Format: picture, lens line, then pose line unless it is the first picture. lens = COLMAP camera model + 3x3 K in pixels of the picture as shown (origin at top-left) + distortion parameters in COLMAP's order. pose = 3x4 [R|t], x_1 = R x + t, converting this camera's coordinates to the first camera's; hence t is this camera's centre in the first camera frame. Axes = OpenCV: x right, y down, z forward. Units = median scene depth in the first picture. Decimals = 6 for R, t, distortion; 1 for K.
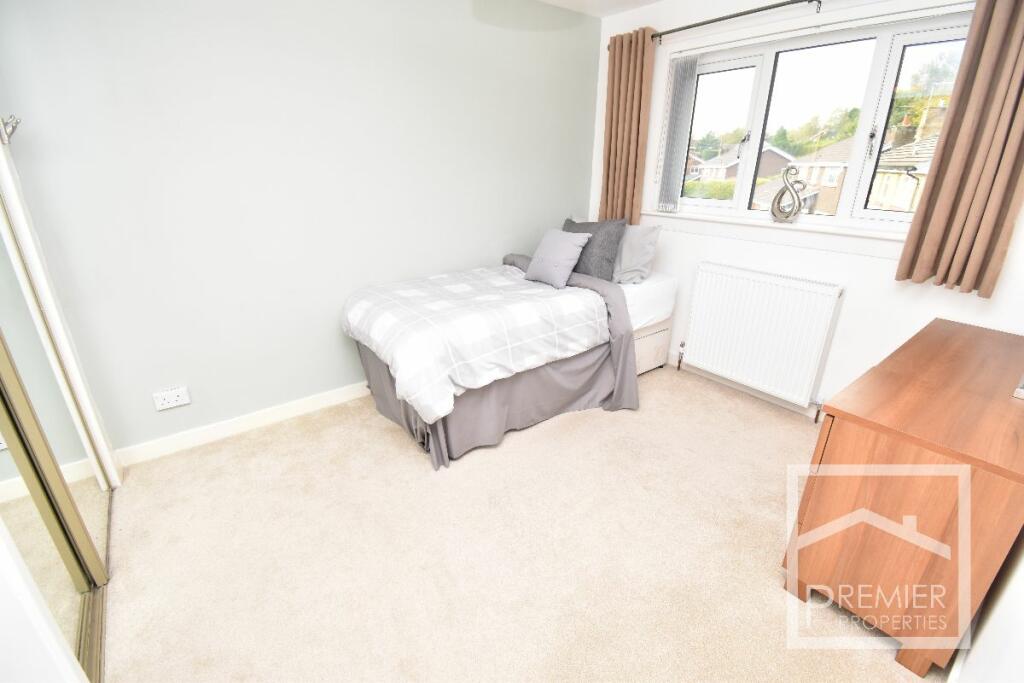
lens RADIAL K [[457.9, 0, 512.0], [0, 457.9, 341.5], [0, 0, 1]] dist [0.000528, -0.000113]
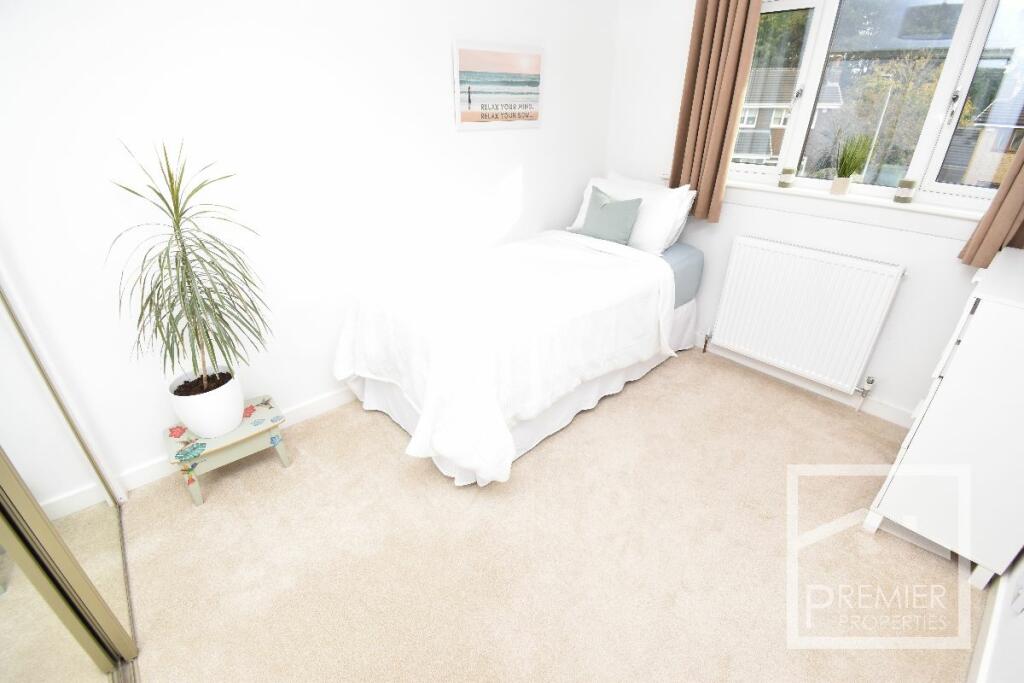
lens RADIAL K [[453.8, 0, 510.2], [0, 453.8, 356.9], [0, 0, 1]] dist [-0.032189, 0.000088]
pose [[0.999255, -0.018565, 0.033829, -0.121022], [0.014725, 0.993774, 0.110440, -0.053736], [-0.035668, -0.109860, 0.993307, 0.135385]]
